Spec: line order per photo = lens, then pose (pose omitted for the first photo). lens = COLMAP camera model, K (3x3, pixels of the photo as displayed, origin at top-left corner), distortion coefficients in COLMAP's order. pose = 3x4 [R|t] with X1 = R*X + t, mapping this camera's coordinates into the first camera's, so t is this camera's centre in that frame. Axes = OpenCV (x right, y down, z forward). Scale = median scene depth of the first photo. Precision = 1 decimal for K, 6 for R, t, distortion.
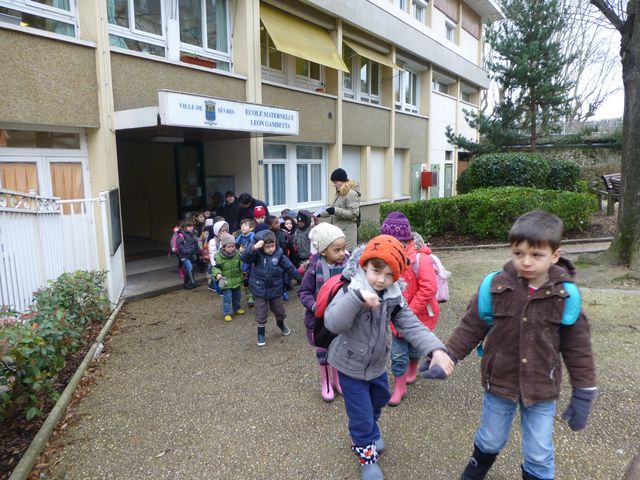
lens RADIAL K [[460.6, 0, 320.6], [0, 460.6, 241.1], [0, 0, 1]] dist [-0.034428, 0.000445]
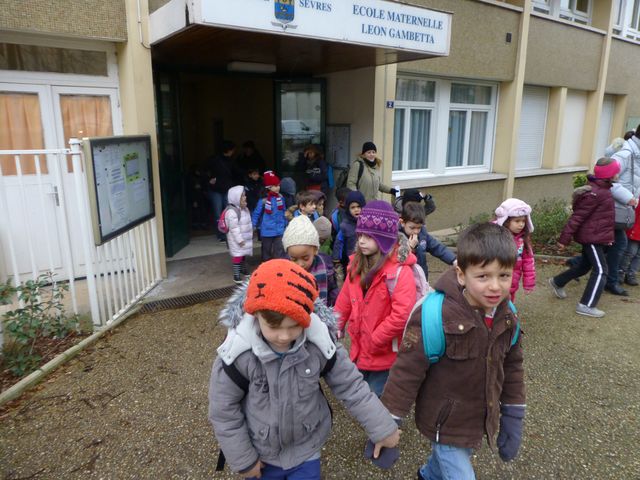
lens RADIAL K [[460.6, 0, 320.5], [0, 460.6, 238.6], [0, 0, 1]] dist [-0.034428, 0.000445]
pose [[0.938287, 0.099088, -0.331359, 0.014870], [-0.070563, 0.992773, 0.097066, -0.035340], [0.338582, -0.067694, 0.938499, 0.328582]]
